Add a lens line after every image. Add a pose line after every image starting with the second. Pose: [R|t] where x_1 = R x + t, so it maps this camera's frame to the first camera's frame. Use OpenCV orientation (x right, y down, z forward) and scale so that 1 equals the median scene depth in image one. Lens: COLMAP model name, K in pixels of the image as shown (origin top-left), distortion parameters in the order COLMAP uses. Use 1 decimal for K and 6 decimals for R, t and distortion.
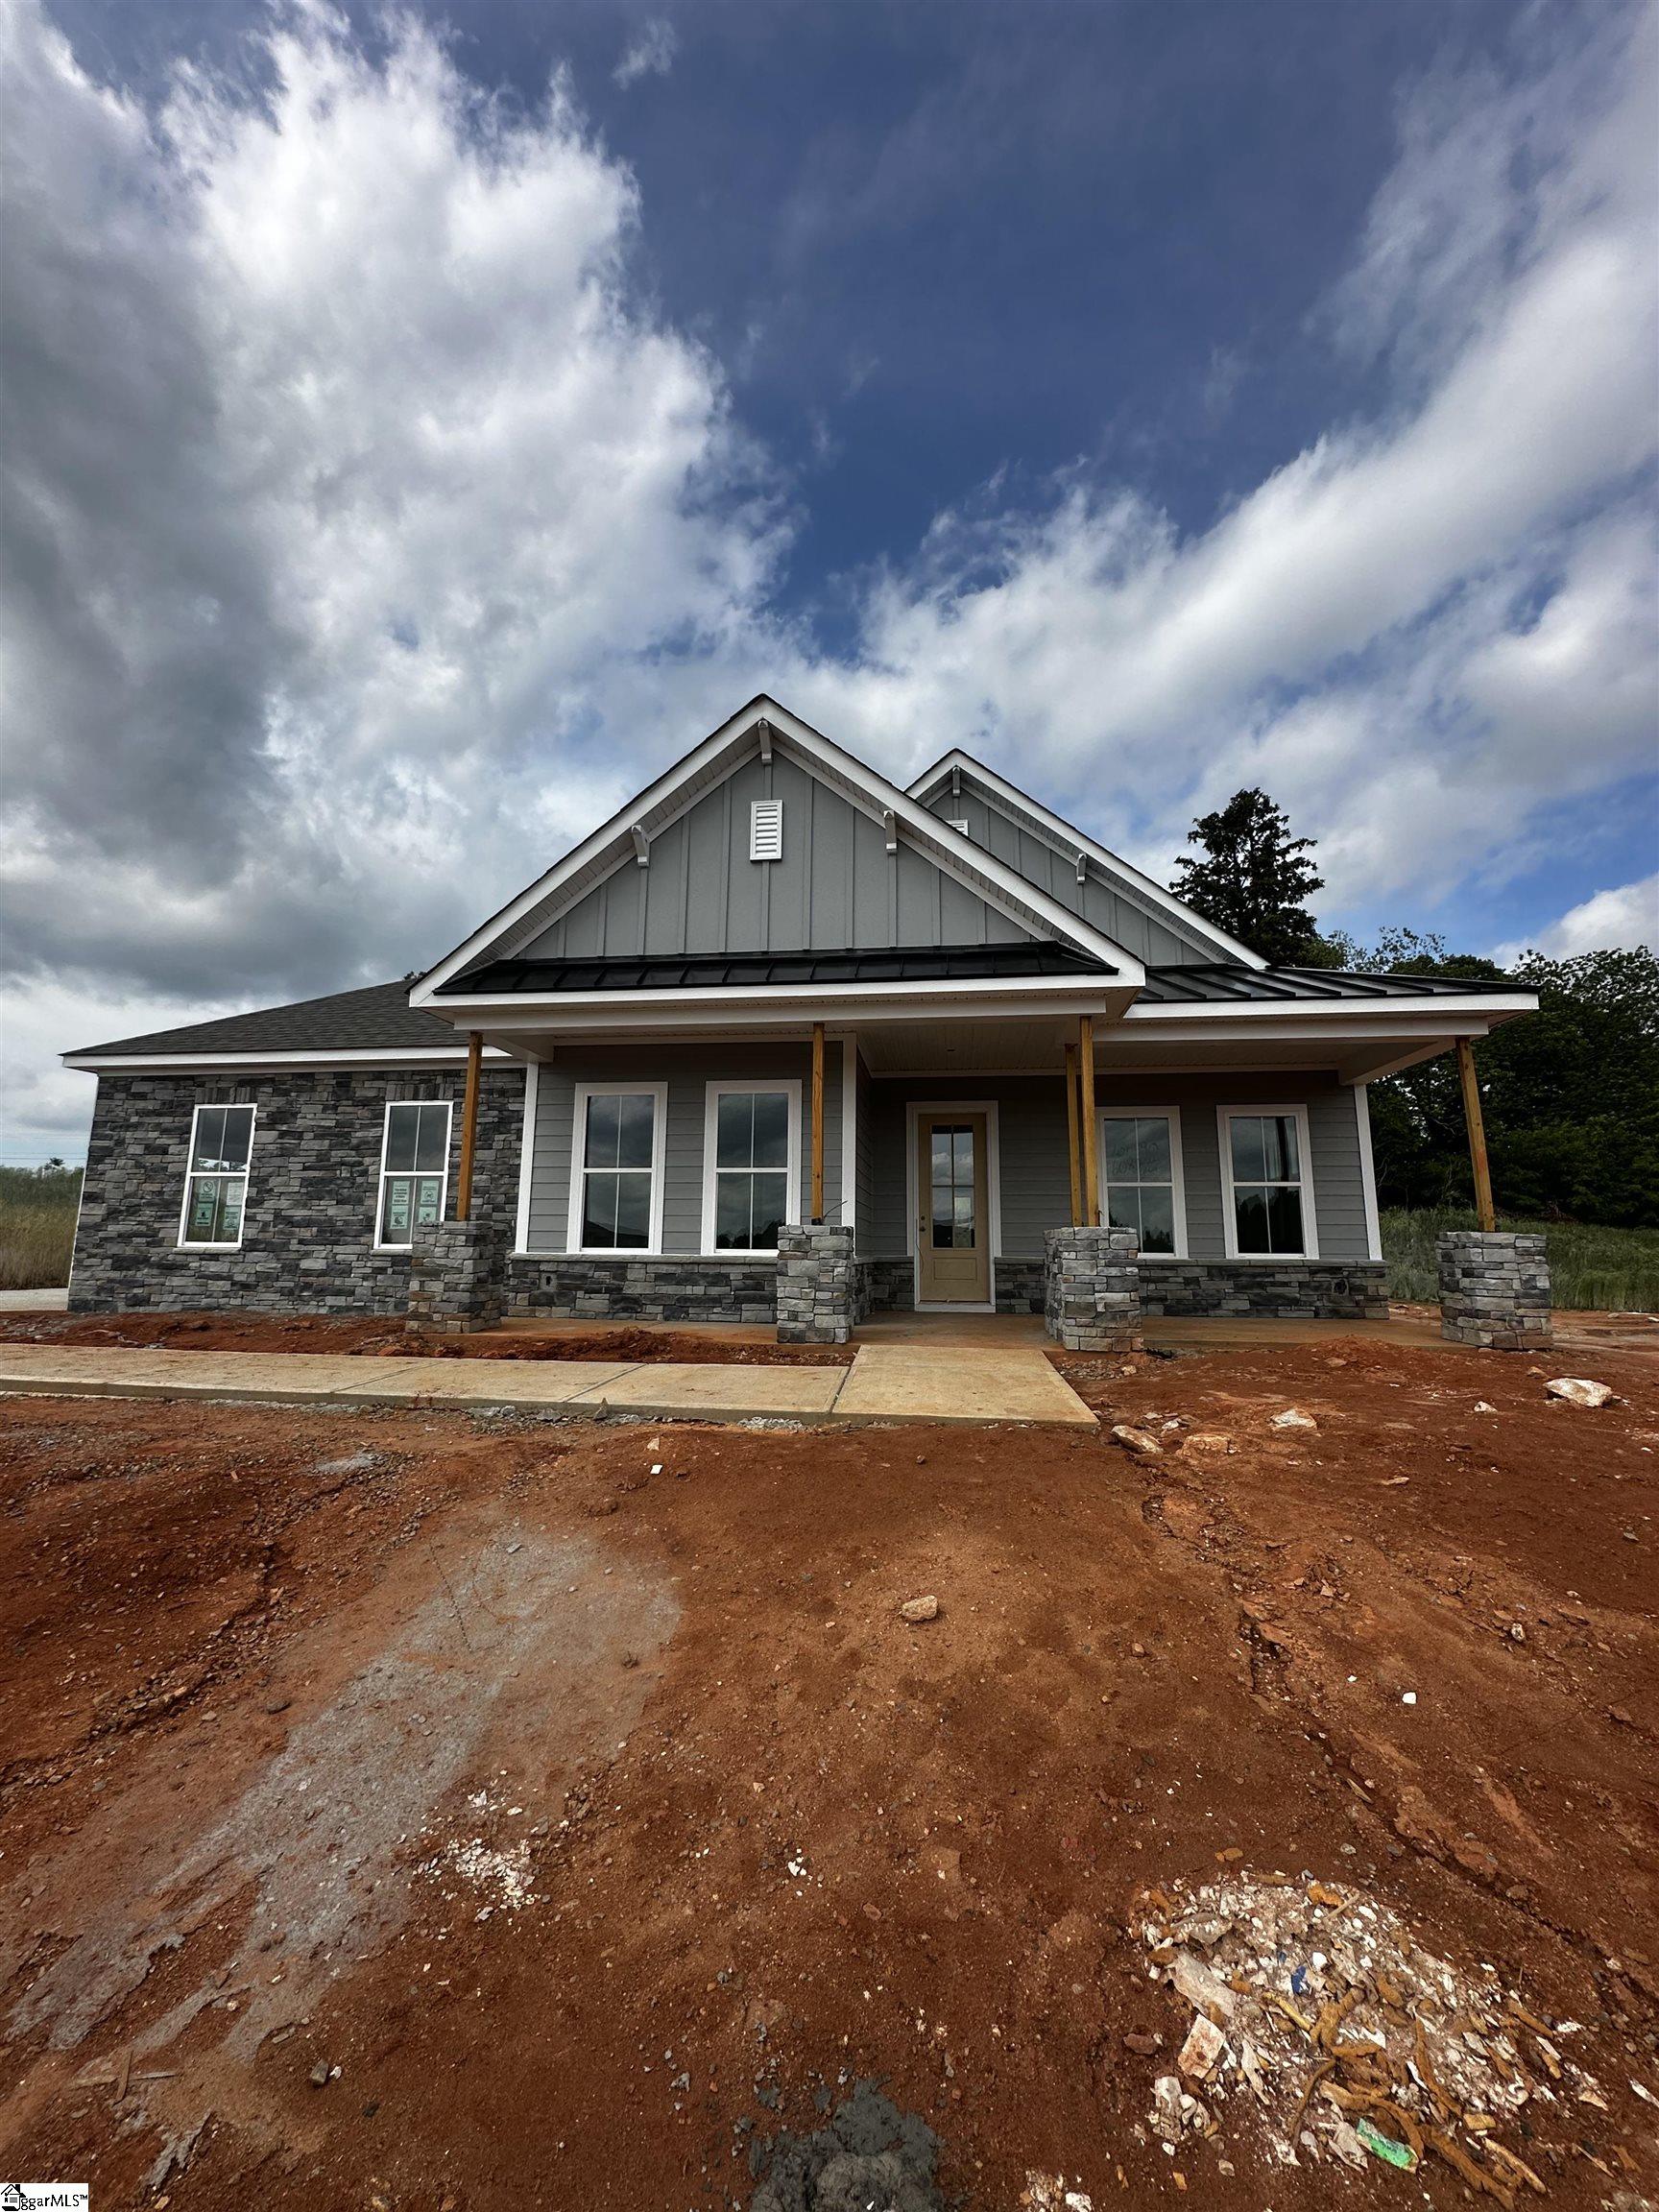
lens RADIAL K [[932.5, 0, 858.8], [0, 932.5, 1101.8], [0, 0, 1]] dist [-0.000910, 0.000773]
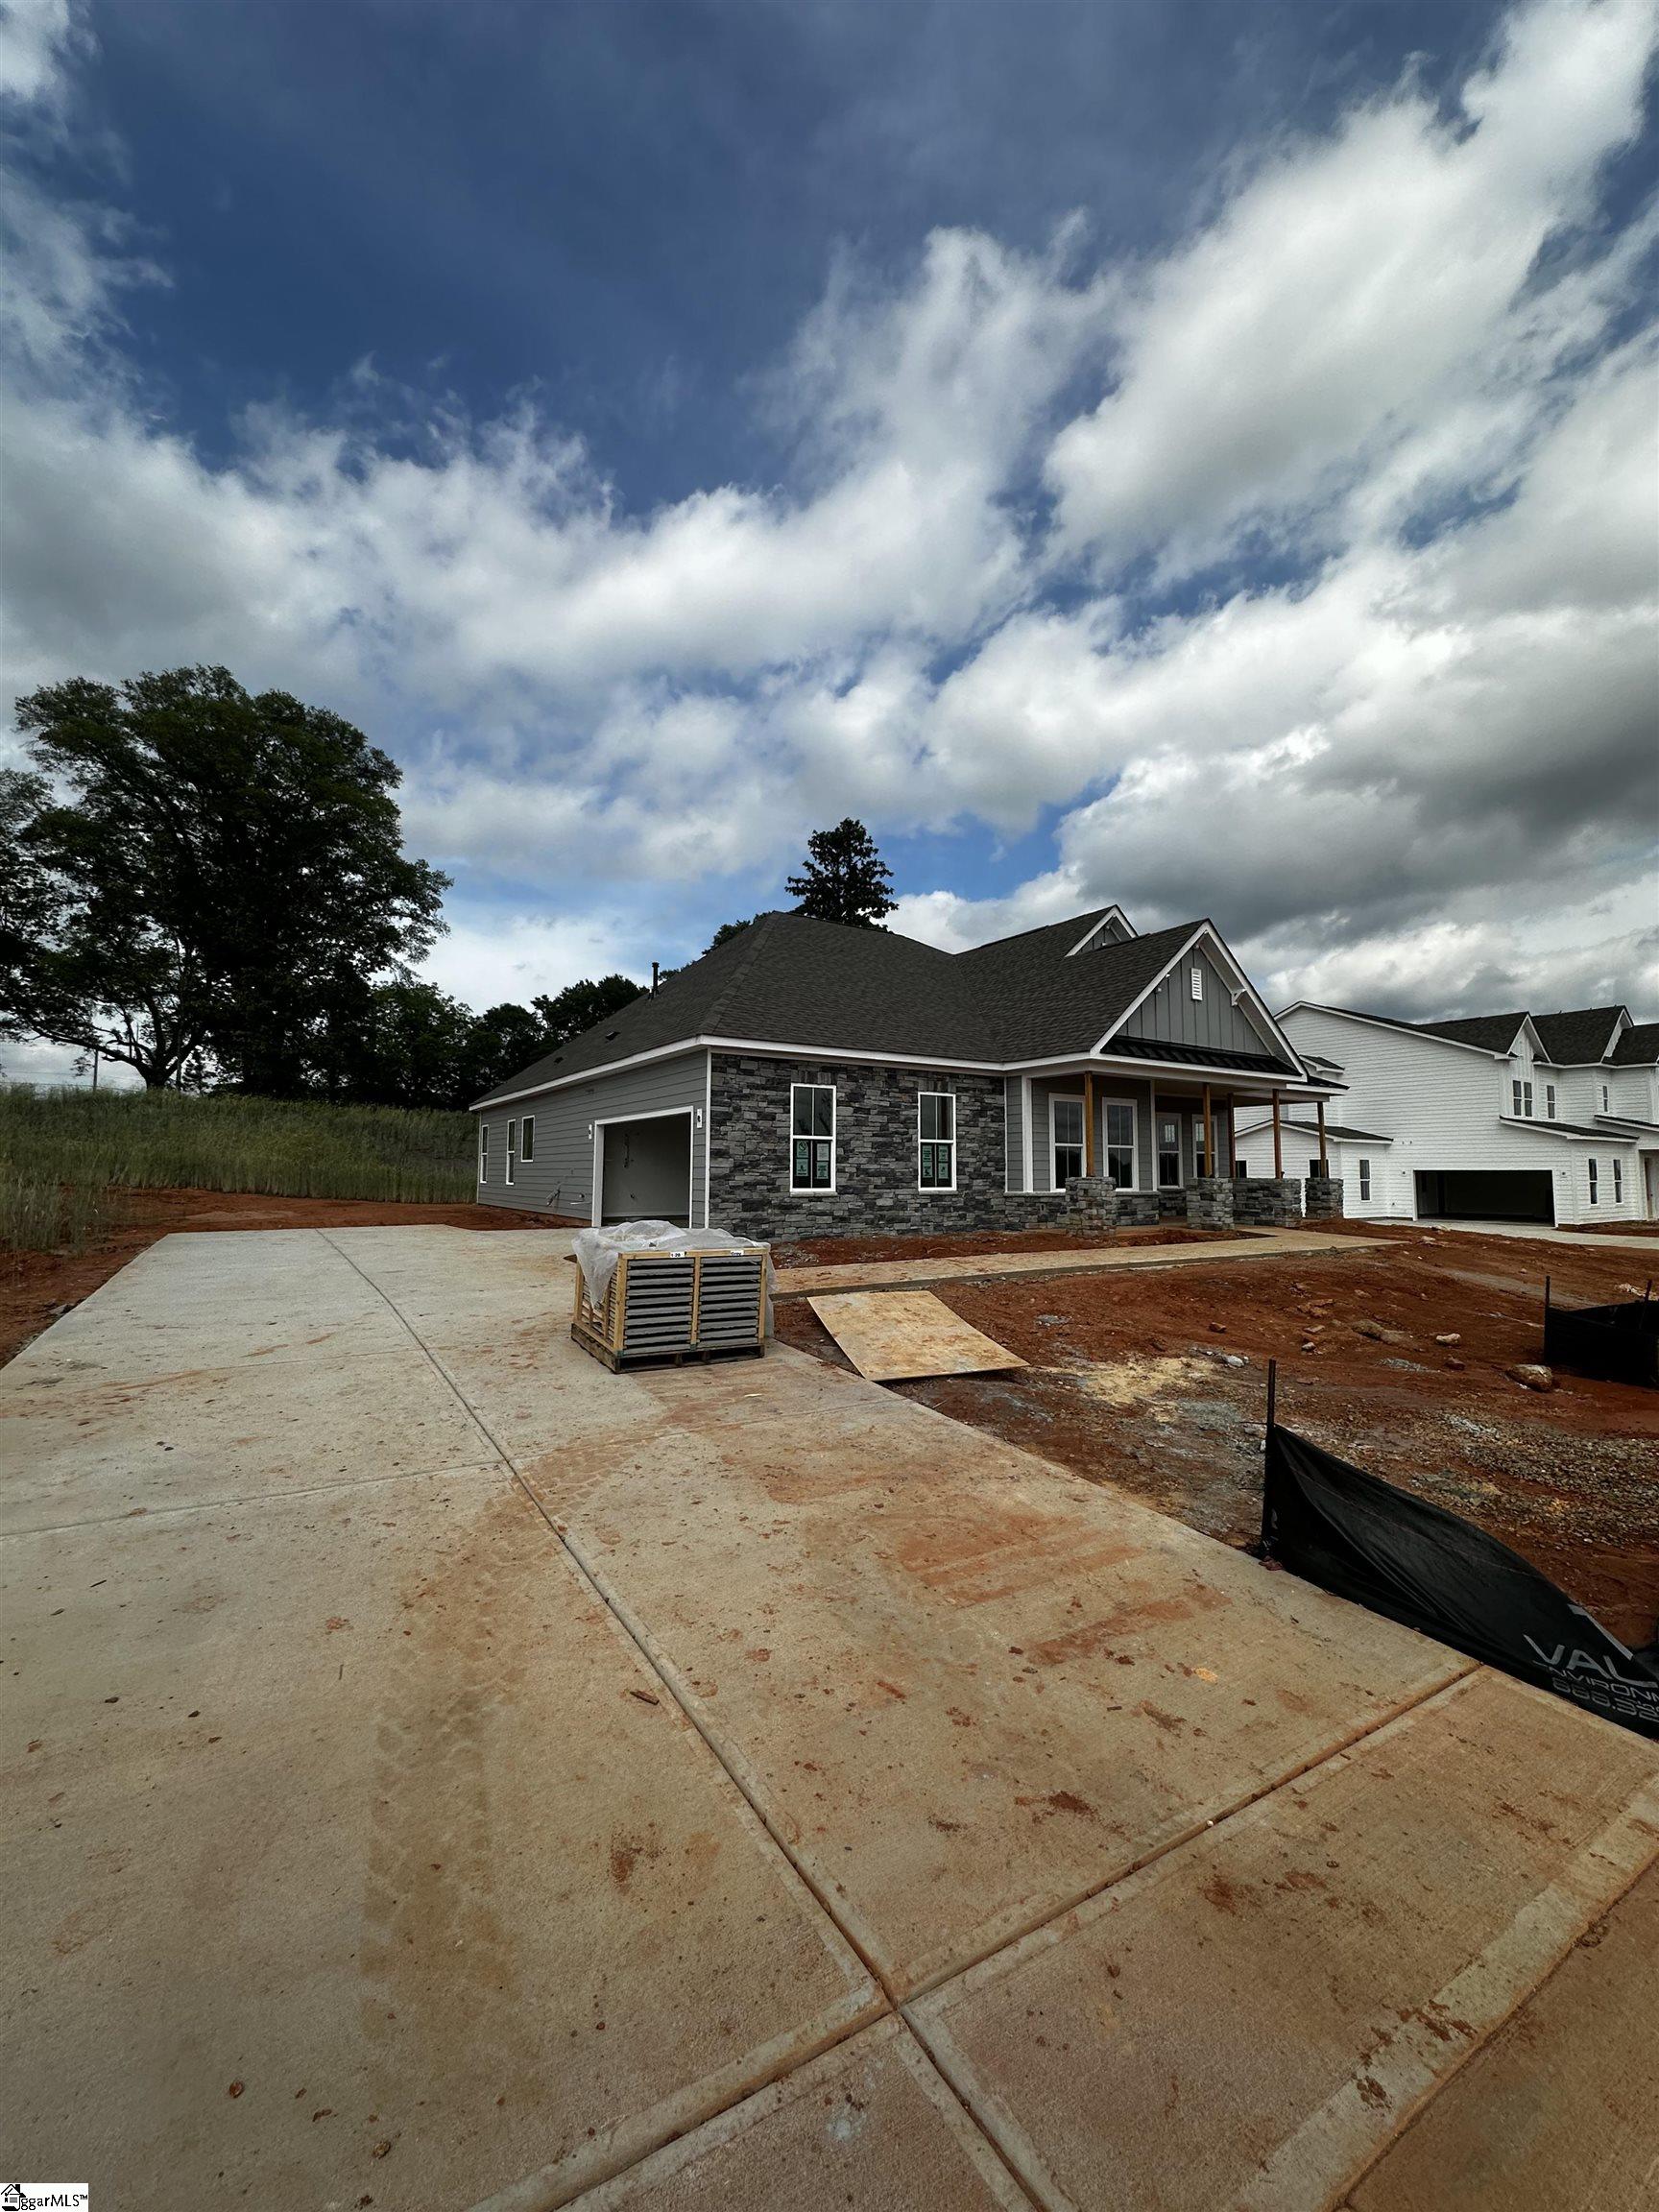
lens RADIAL K [[886.7, 0, 833.4], [0, 886.7, 1106.8], [0, 0, 1]] dist [-0.002380, 0.000693]
pose [[0.752137, 0.043049, 0.657599, -1.530681], [-0.100612, 0.993667, 0.050027, -0.032554], [-0.651281, -0.103789, 0.751706, 0.035623]]
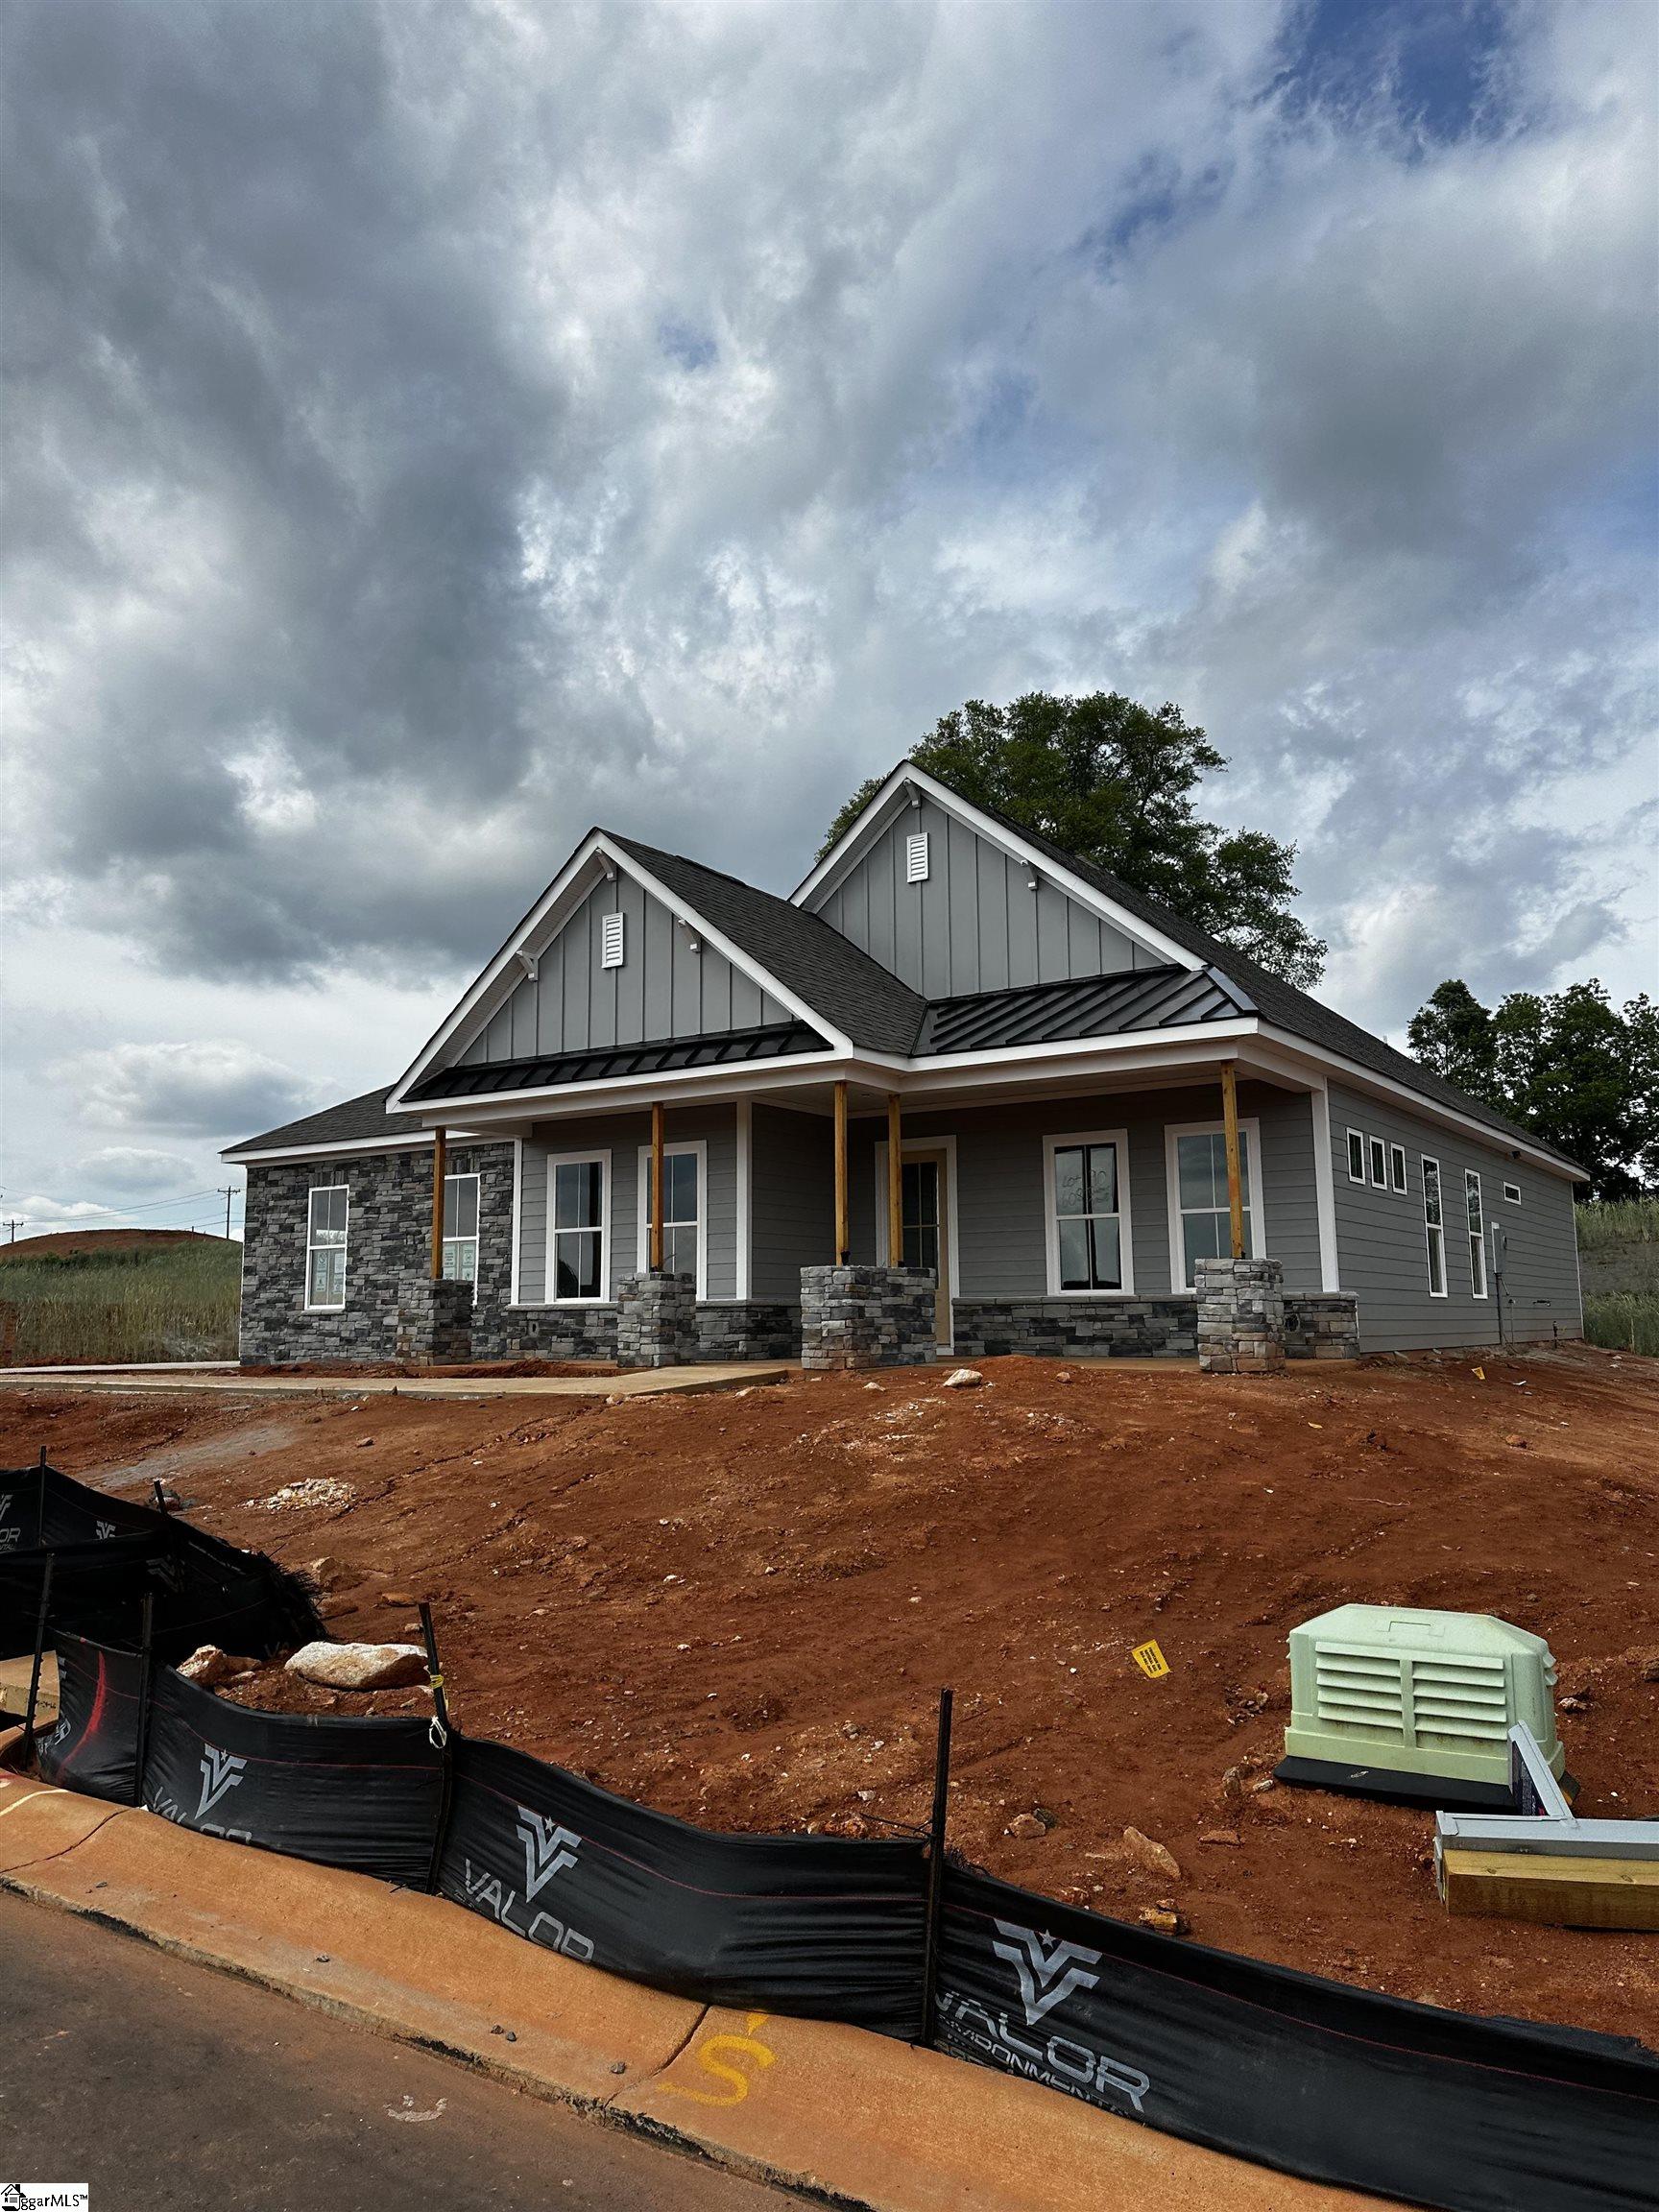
lens RADIAL K [[1618.6, 0, 829.5], [0, 1618.6, 1106.0], [0, 0, 1]] dist [0.146353, -0.002599]
pose [[0.894395, -0.077721, -0.440475, 0.815828], [0.089576, 0.995961, 0.006152, -0.055732], [0.438217, -0.044958, 0.897744, -0.579784]]
